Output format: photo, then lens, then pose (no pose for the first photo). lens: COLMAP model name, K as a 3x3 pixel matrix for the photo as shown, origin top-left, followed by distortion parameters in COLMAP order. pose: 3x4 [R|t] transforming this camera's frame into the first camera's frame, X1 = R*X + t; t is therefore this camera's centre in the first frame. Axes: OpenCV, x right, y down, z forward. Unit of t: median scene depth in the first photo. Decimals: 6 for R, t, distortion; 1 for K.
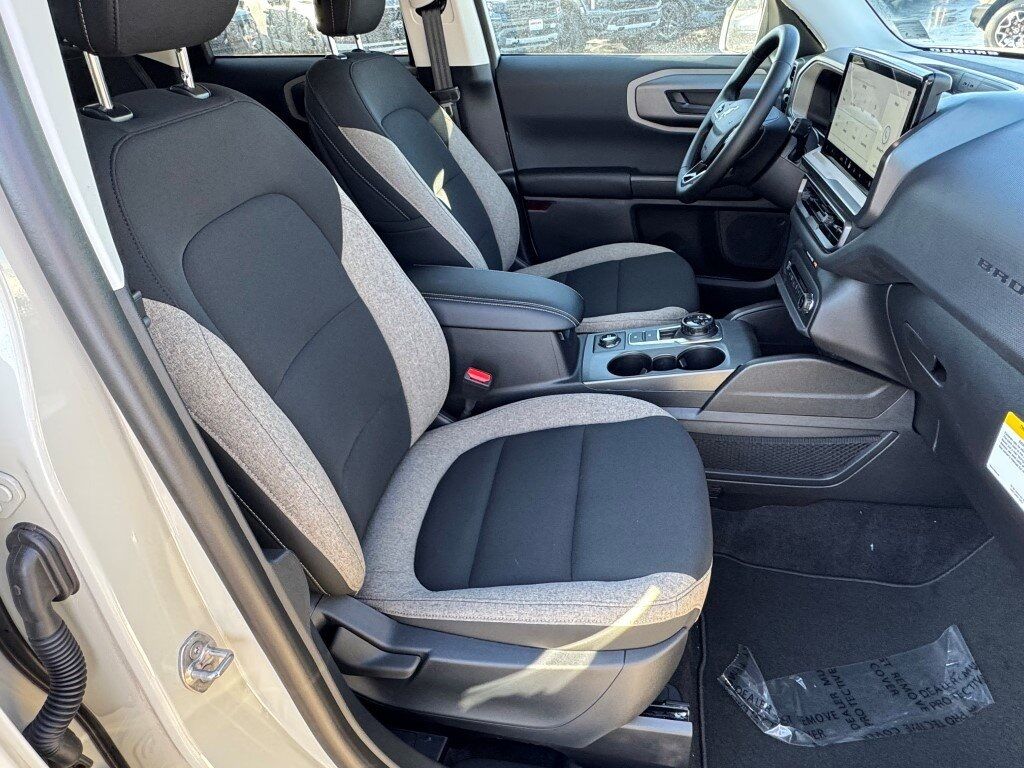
lens RADIAL K [[627.6, 0, 512.0], [0, 627.6, 384.0], [0, 0, 1]] dist [0.002364, 0.000380]
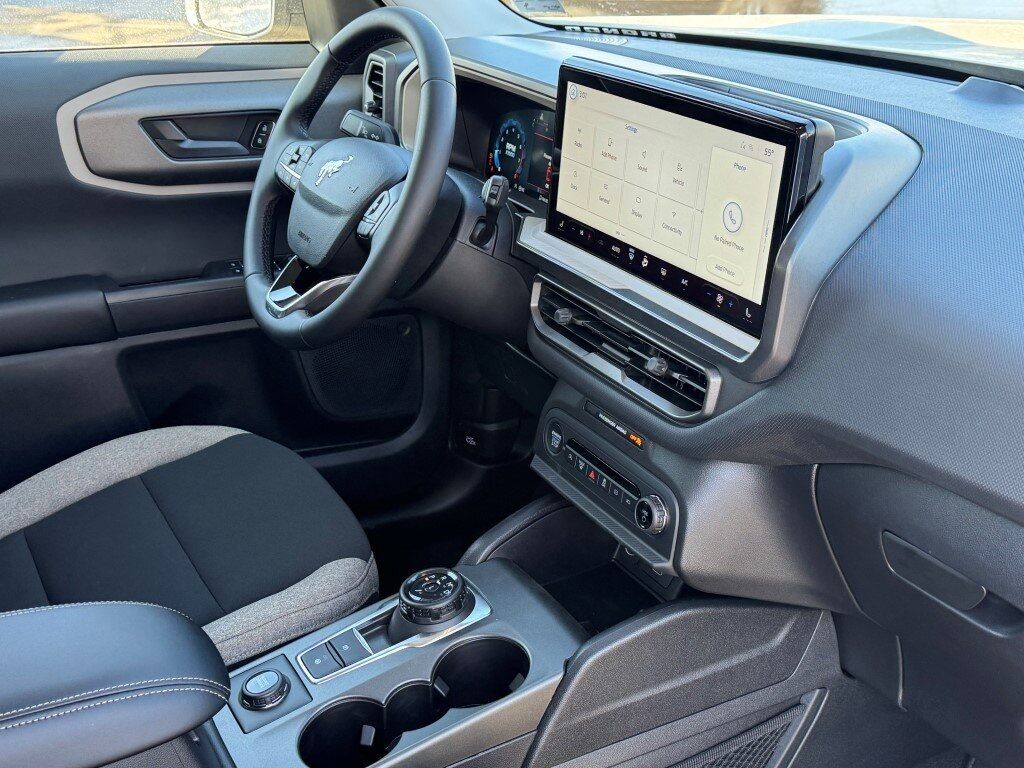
lens RADIAL K [[1220.3, 0, 512.0], [0, 1220.3, 384.0], [0, 0, 1]] dist [0.052986, 0.028804]
pose [[0.778607, -0.207177, 0.592324, -0.191068], [0.300693, 0.951678, -0.062392, -0.184752], [-0.550776, 0.226687, 0.803280, 0.188780]]
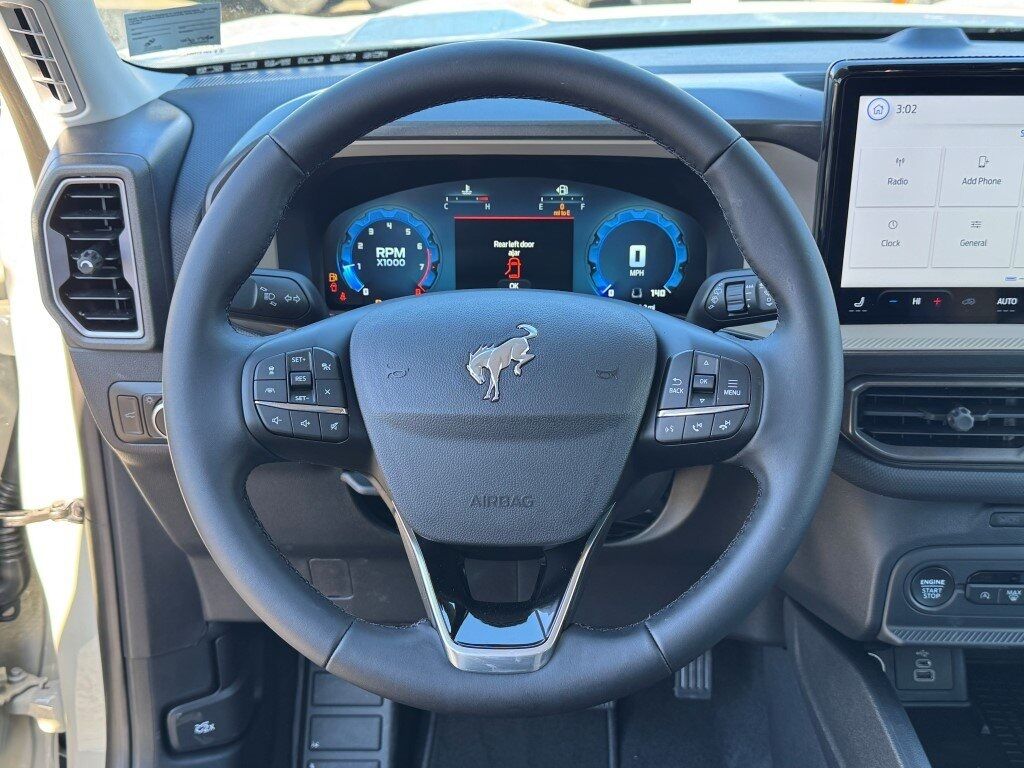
lens RADIAL K [[1142.3, 0, 513.8], [0, 1142.3, 365.8], [0, 0, 1]] dist [0.128330, -0.298641]
pose [[-0.137199, -0.350536, 0.926445, -0.120122], [0.543369, 0.755375, 0.366277, -0.693487], [-0.828207, 0.553655, 0.086833, 1.098457]]
